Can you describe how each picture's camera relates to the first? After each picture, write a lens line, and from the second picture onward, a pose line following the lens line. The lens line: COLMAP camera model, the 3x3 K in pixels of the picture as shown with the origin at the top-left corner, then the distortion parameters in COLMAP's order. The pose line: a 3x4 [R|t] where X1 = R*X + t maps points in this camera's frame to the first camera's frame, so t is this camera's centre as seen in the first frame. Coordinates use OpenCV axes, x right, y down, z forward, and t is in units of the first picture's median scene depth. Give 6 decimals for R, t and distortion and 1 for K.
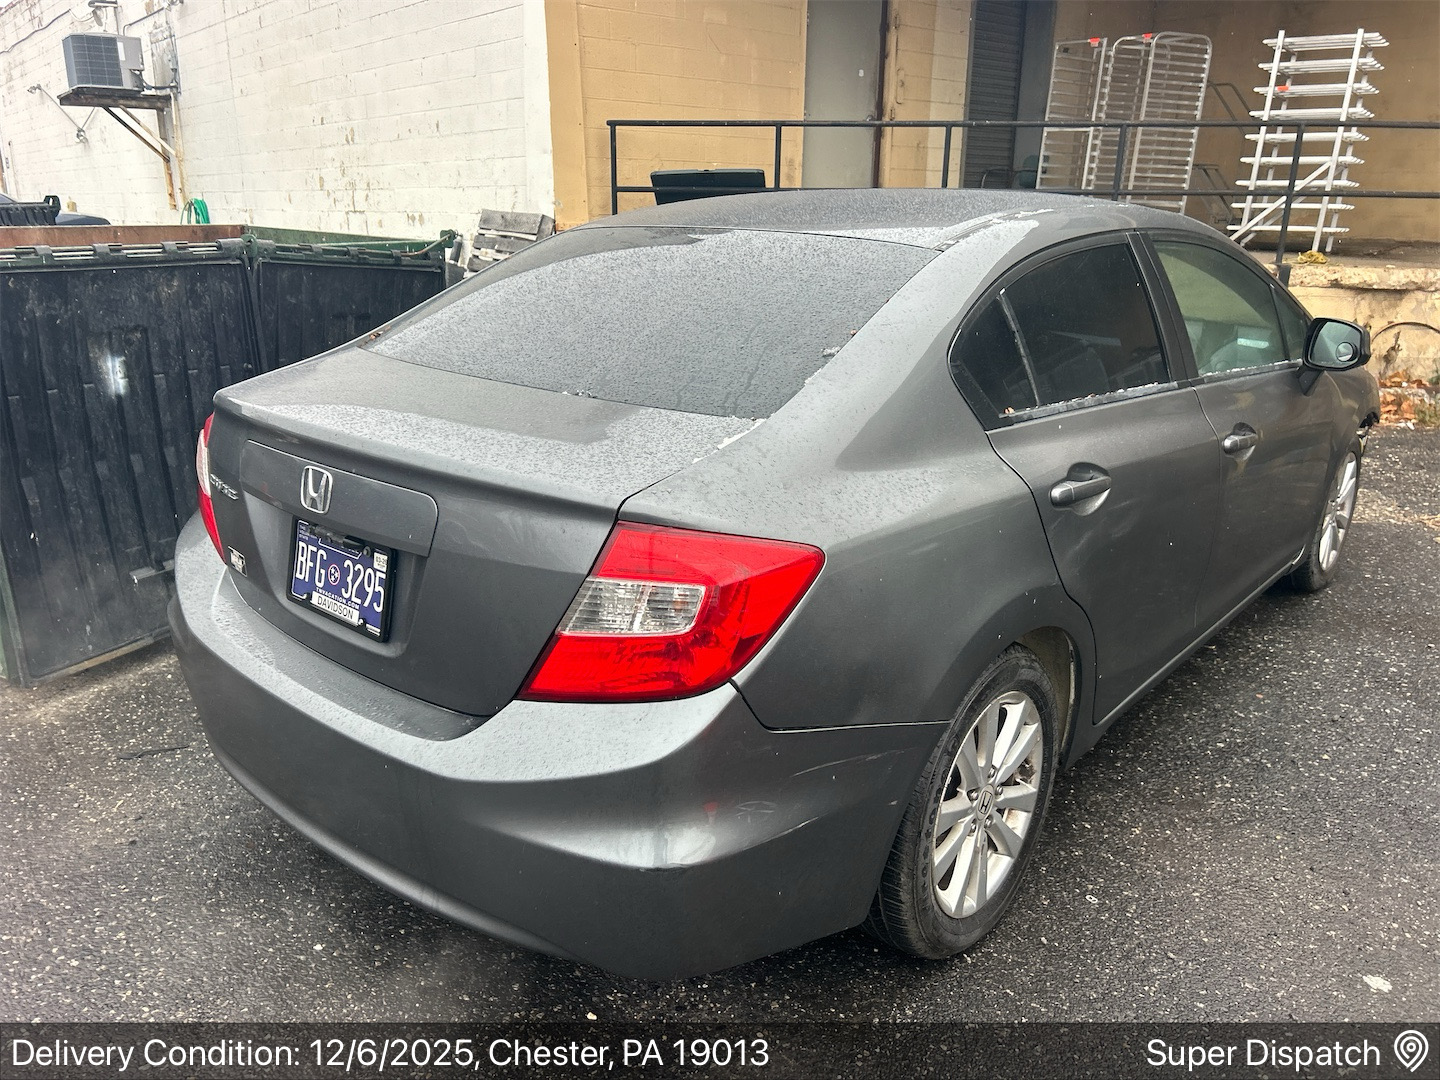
lens RADIAL K [[1086.7, 0, 710.2], [0, 1086.7, 544.8], [0, 0, 1]] dist [0.050945, -0.051350]
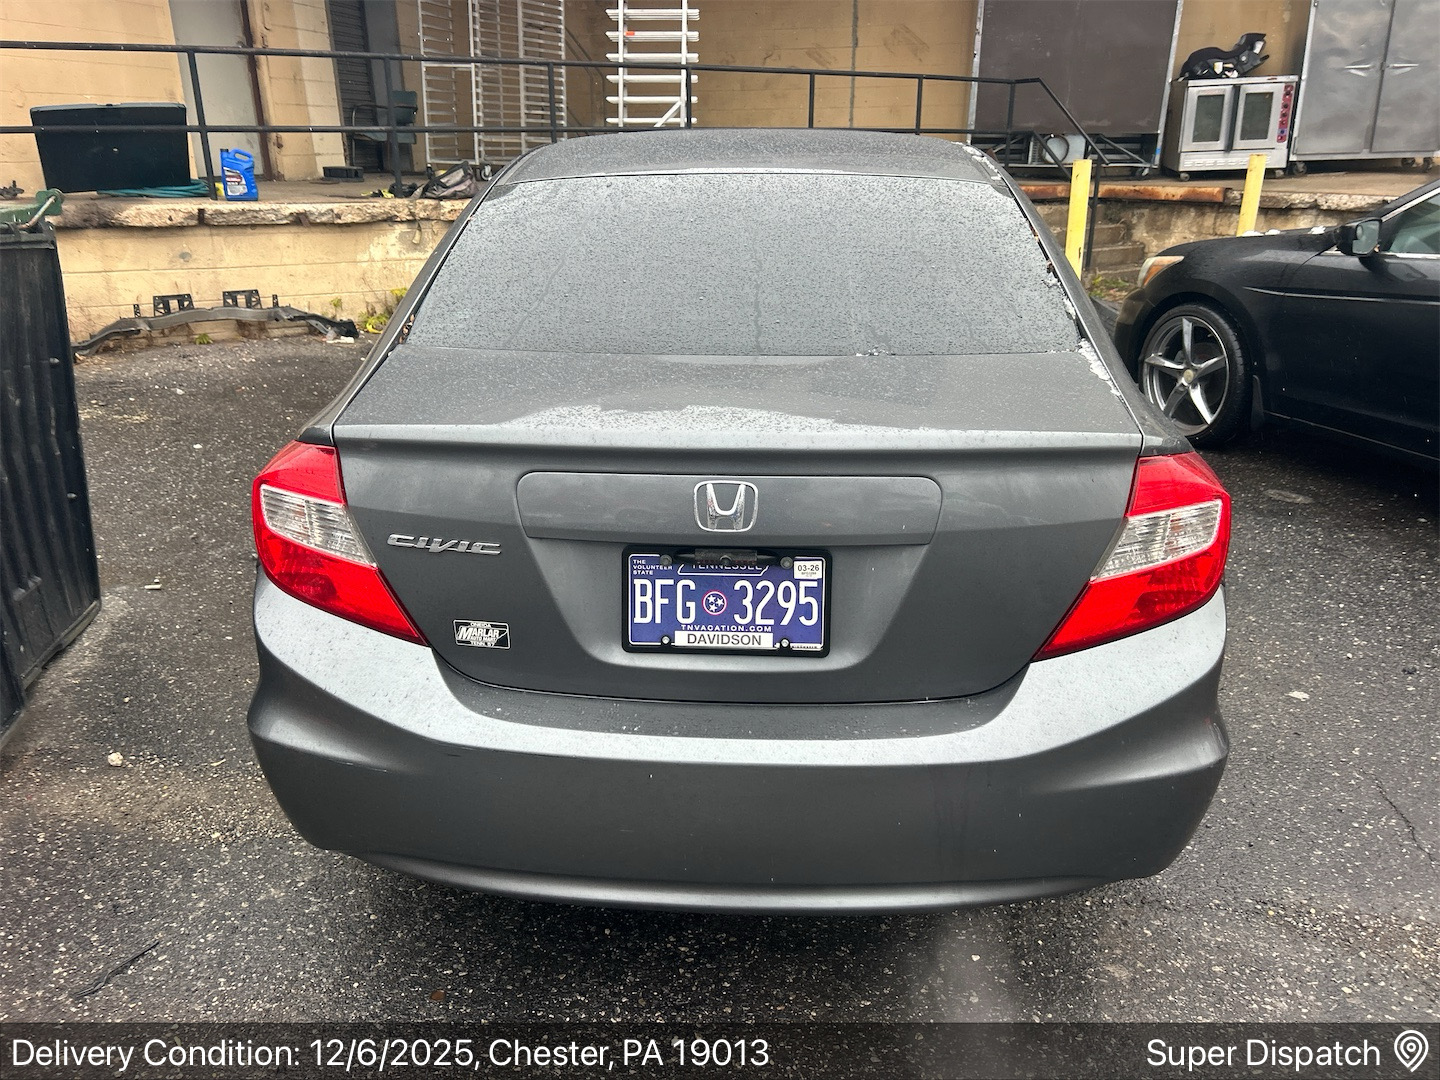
lens RADIAL K [[1080.1, 0, 724.1], [0, 1080.1, 548.5], [0, 0, 1]] dist [0.059267, -0.065536]
pose [[0.785580, -0.231877, 0.573670, -0.162886], [0.198829, 0.972557, 0.120831, -0.022979], [-0.585944, 0.019139, 0.810125, 0.062371]]
